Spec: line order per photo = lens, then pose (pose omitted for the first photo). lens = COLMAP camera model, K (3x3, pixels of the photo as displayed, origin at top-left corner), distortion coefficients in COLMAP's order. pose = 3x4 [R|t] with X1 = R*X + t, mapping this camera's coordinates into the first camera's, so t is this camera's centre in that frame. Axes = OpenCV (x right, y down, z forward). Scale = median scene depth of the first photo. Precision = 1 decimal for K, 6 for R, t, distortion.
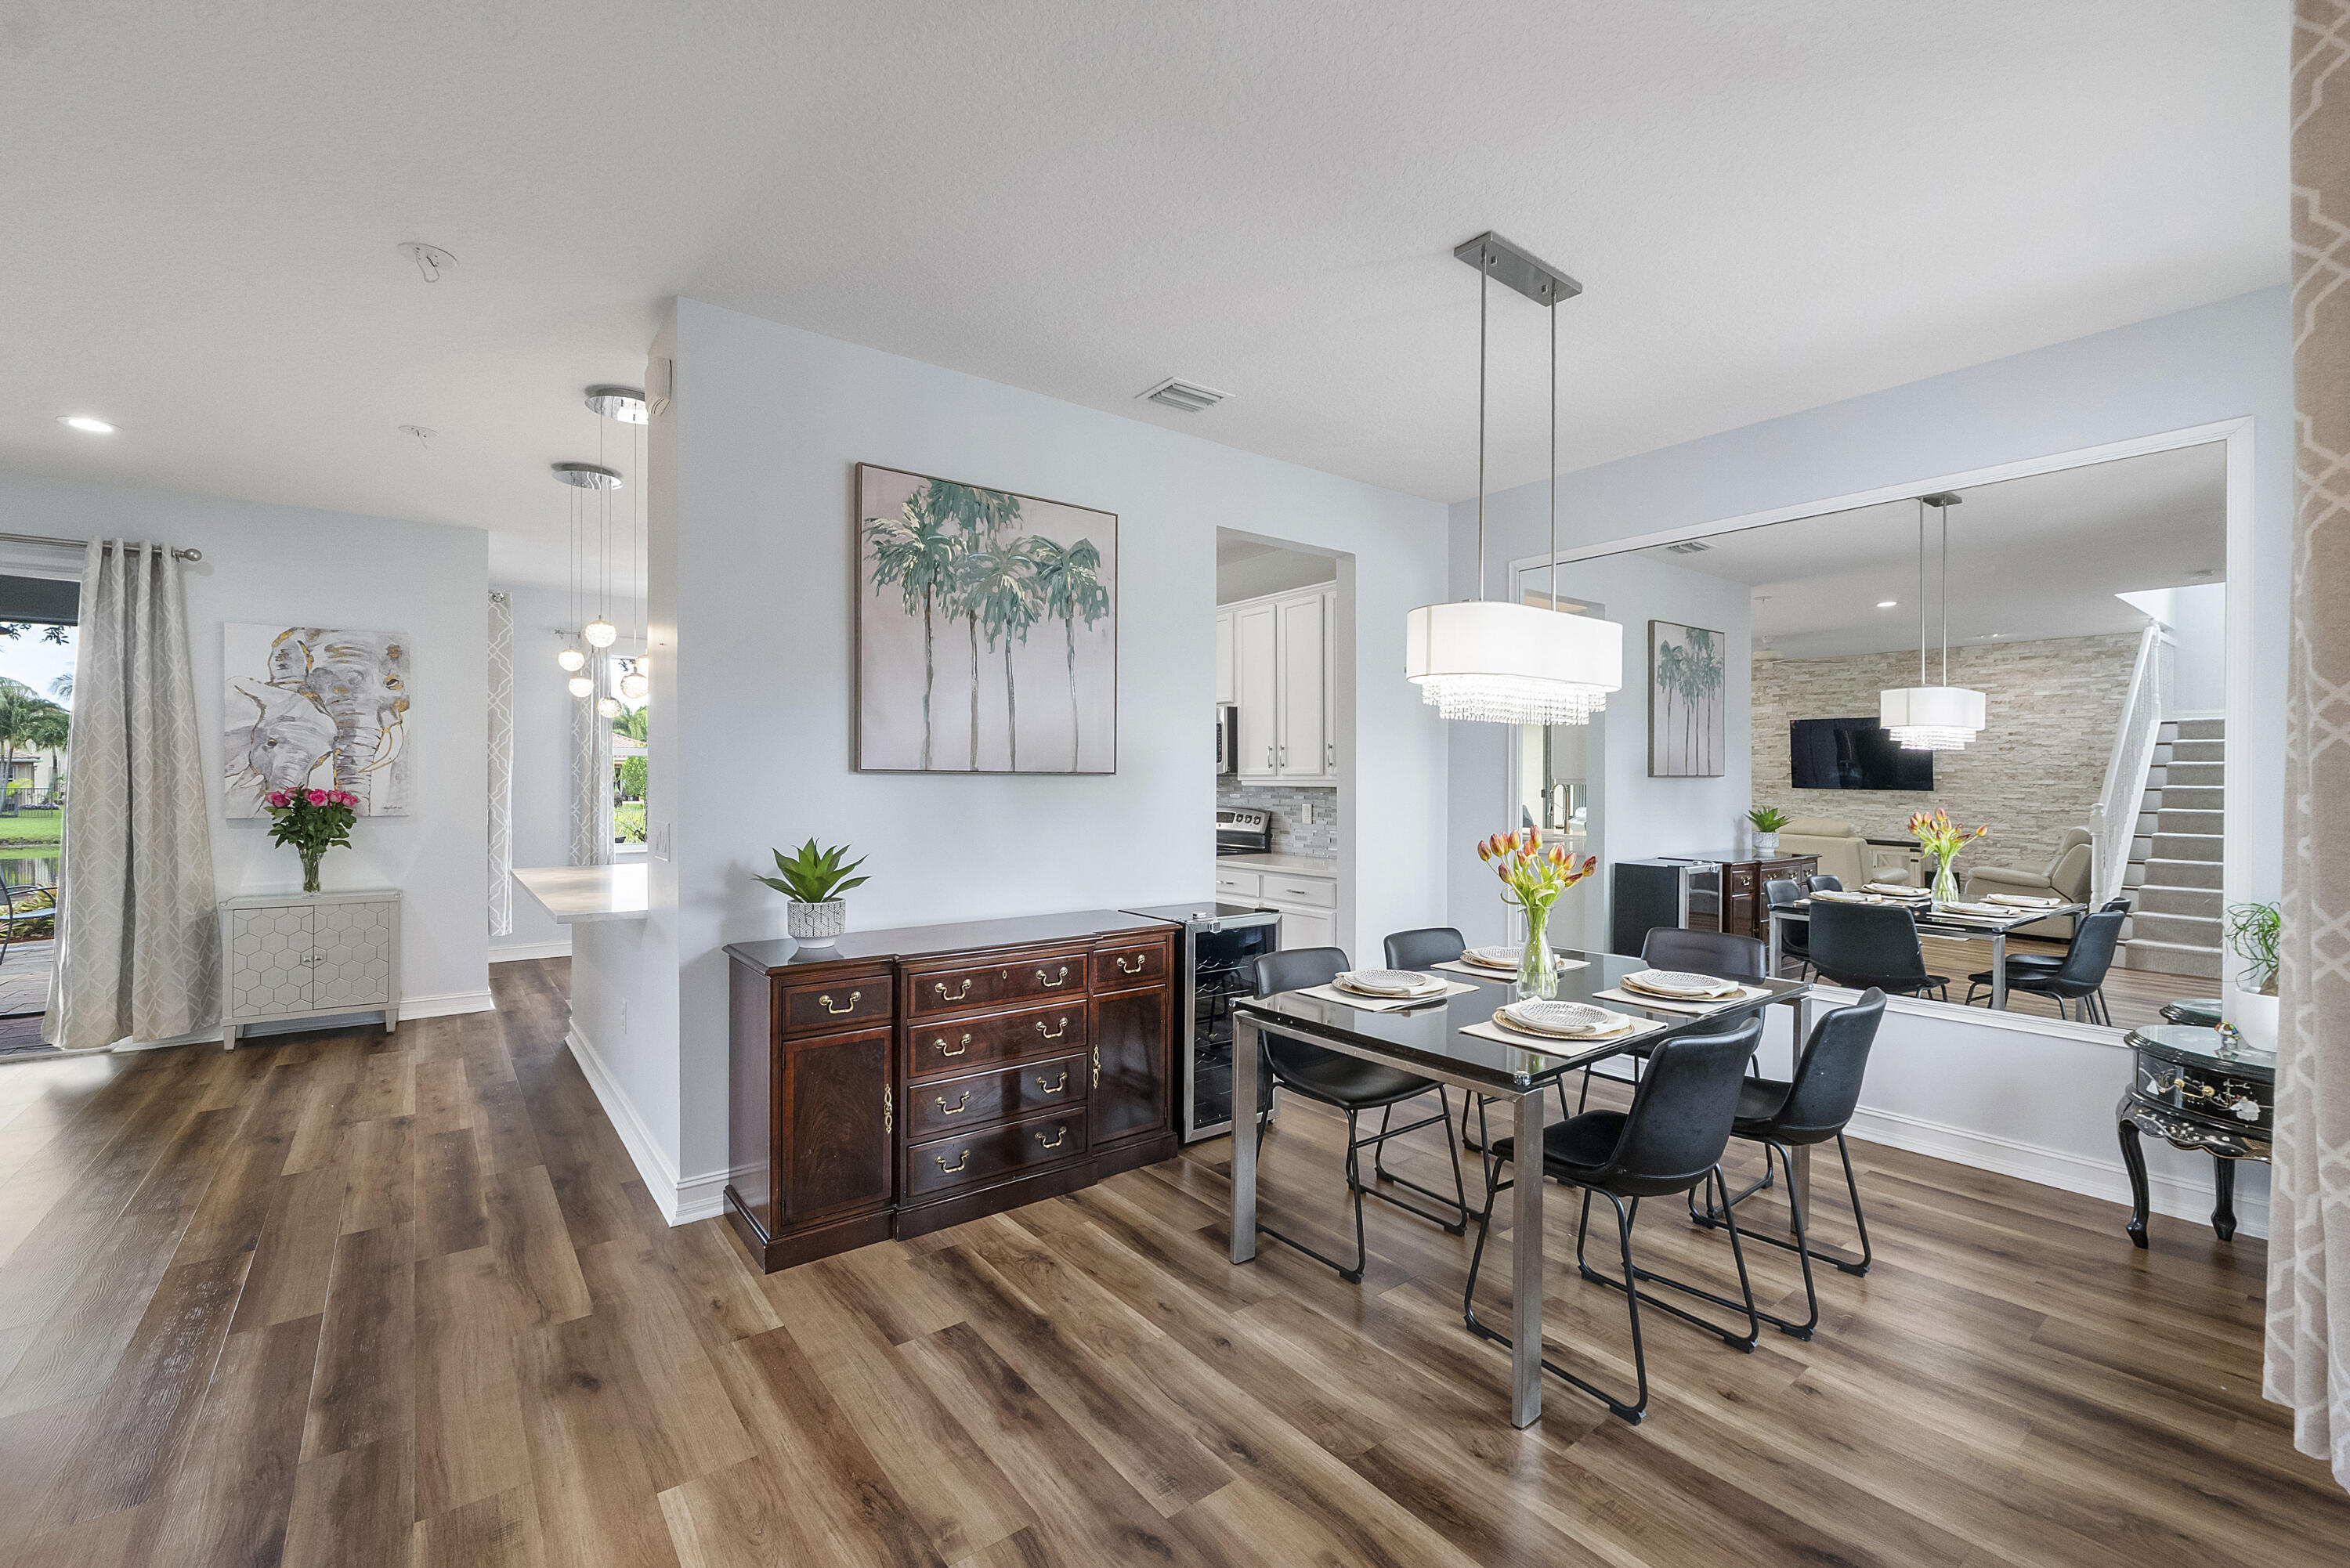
lens RADIAL K [[1004.3, 0, 1192.6], [0, 1004.3, 784.5], [0, 0, 1]] dist [-0.005861, -0.000871]
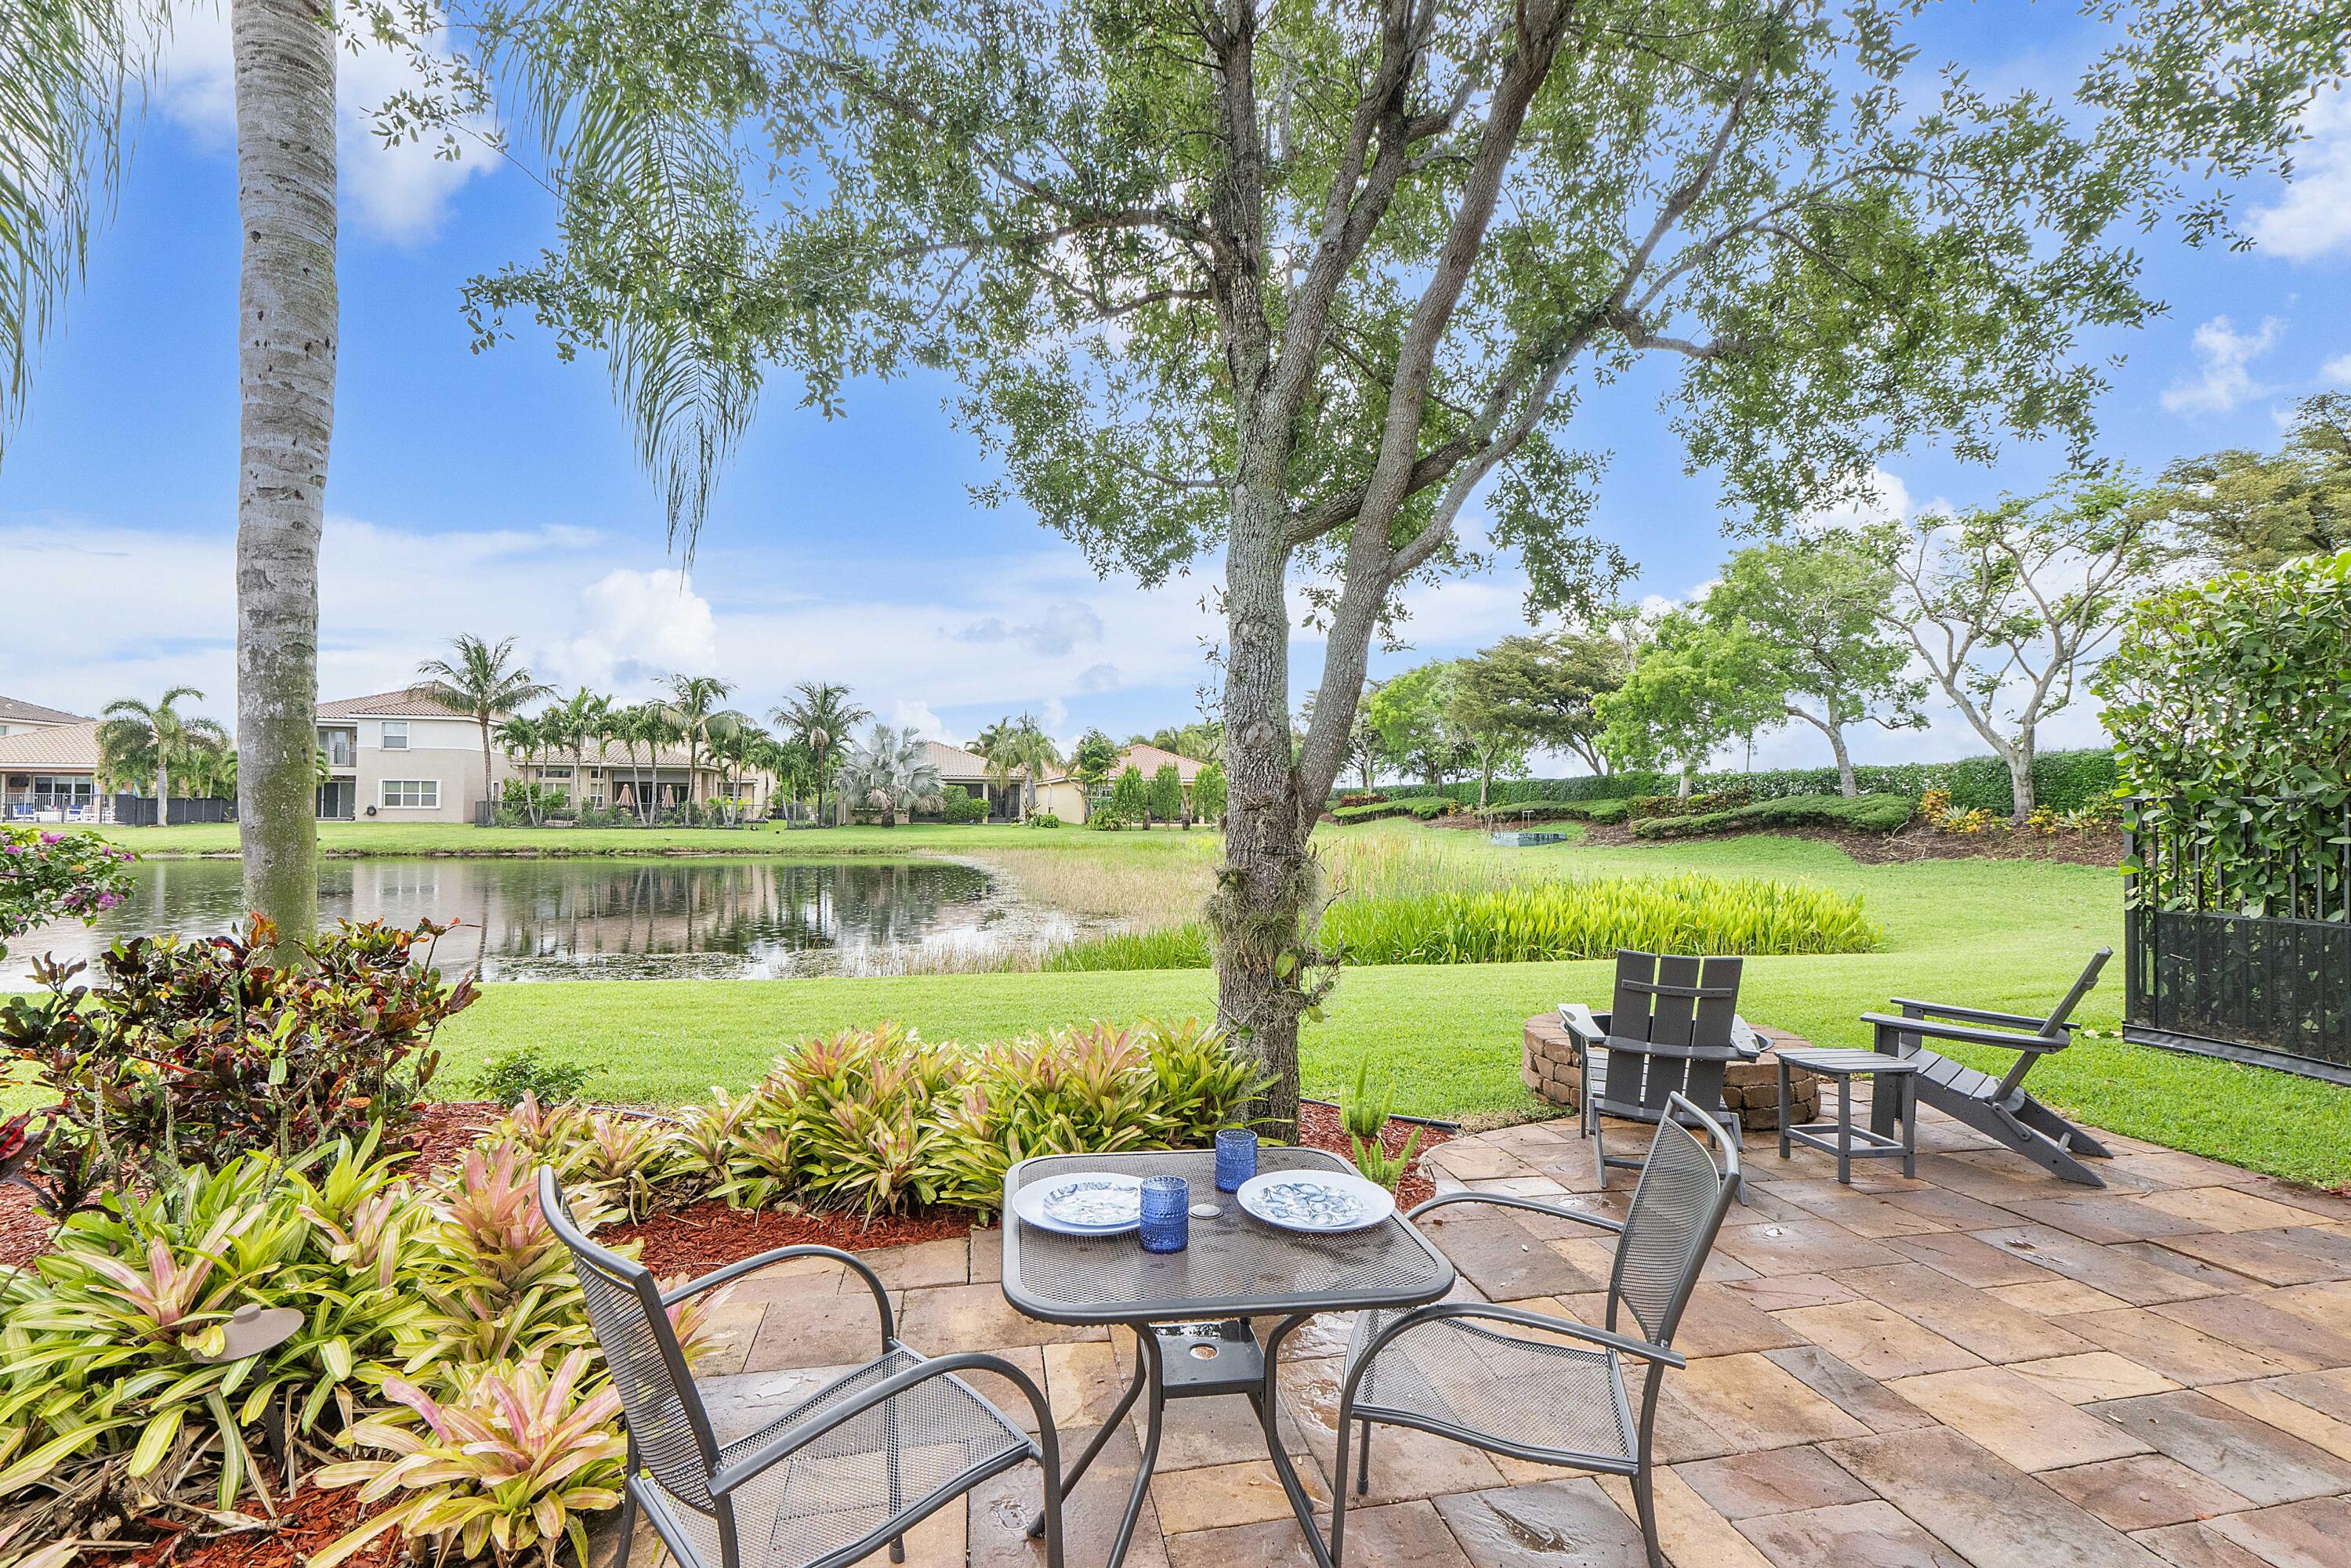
lens RADIAL K [[1004.8, 0, 1182.4], [0, 1004.8, 787.4], [0, 0, 1]] dist [-0.005861, -0.000871]
pose [[0.897879, -0.002509, -0.440235, -2.347668], [-0.006799, 0.999785, -0.019566, 0.036480], [0.440190, 0.020561, 0.897669, 1.964169]]
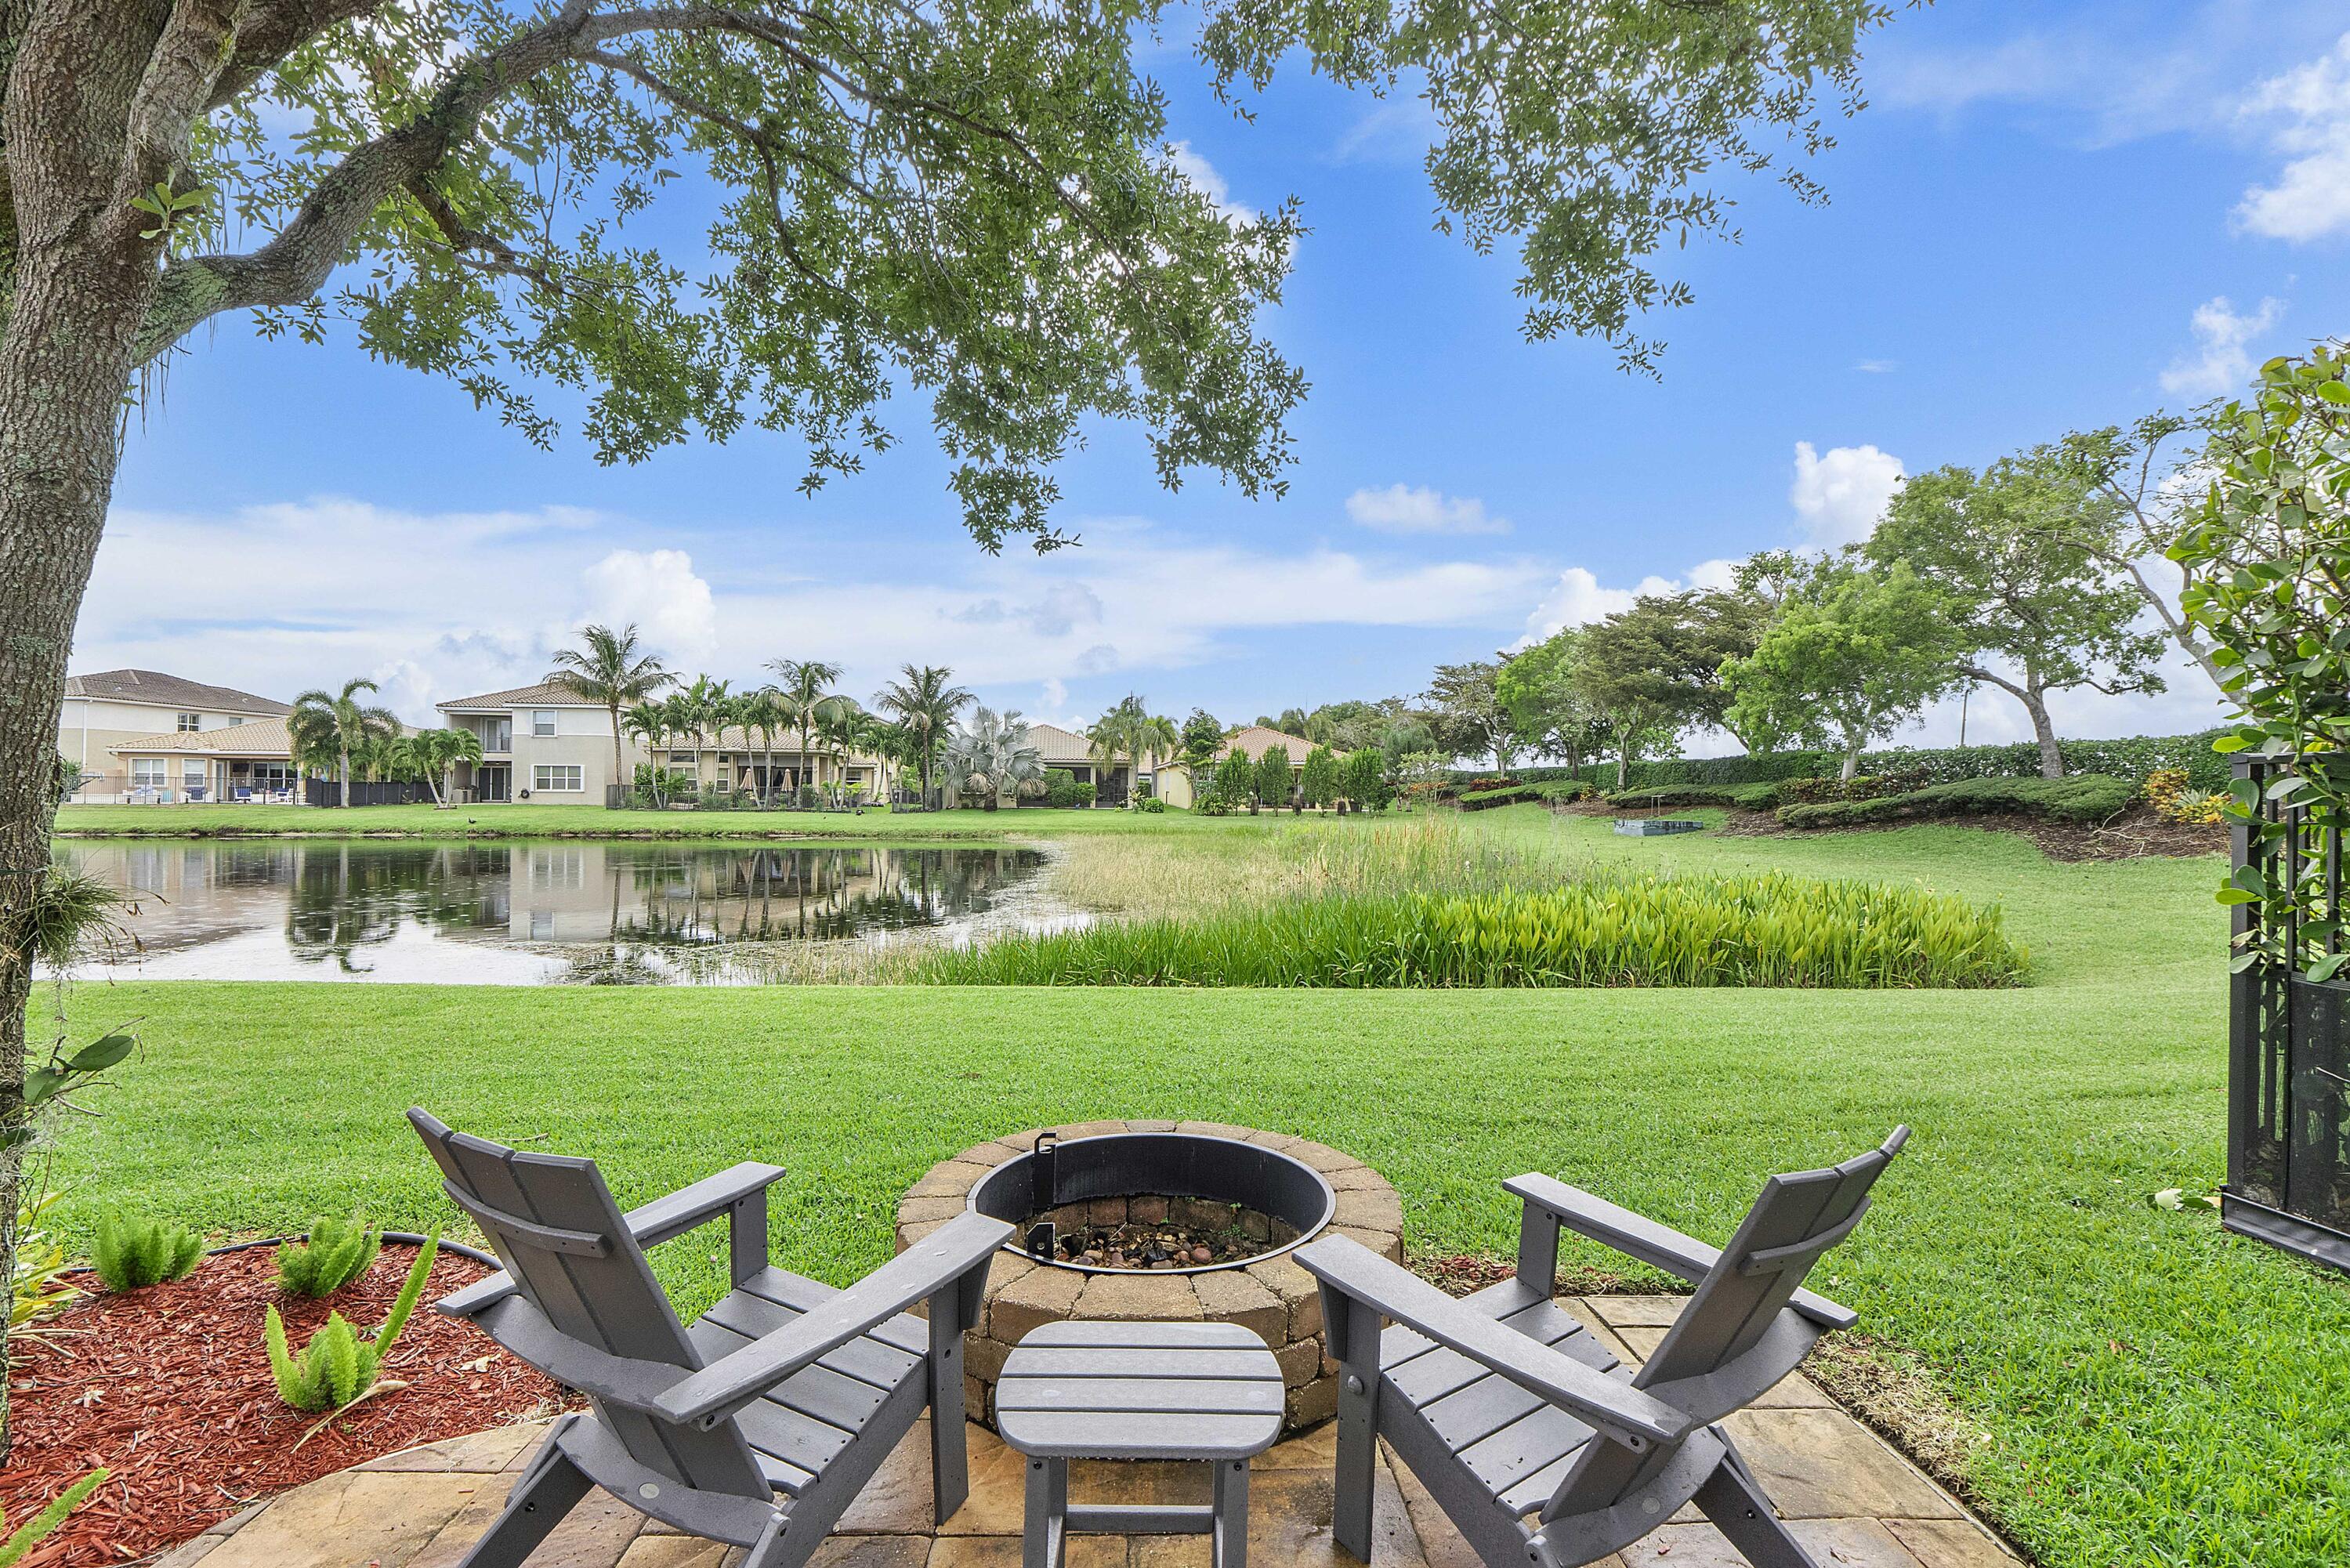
lens RADIAL K [[1004.4, 0, 1182.5], [0, 1004.4, 796.1], [0, 0, 1]] dist [-0.005861, -0.000871]
pose [[0.815335, 0.009647, -0.578909, -1.919826], [-0.008136, 0.999953, 0.005205, 0.046279], [0.578932, 0.000466, 0.815376, 2.962981]]
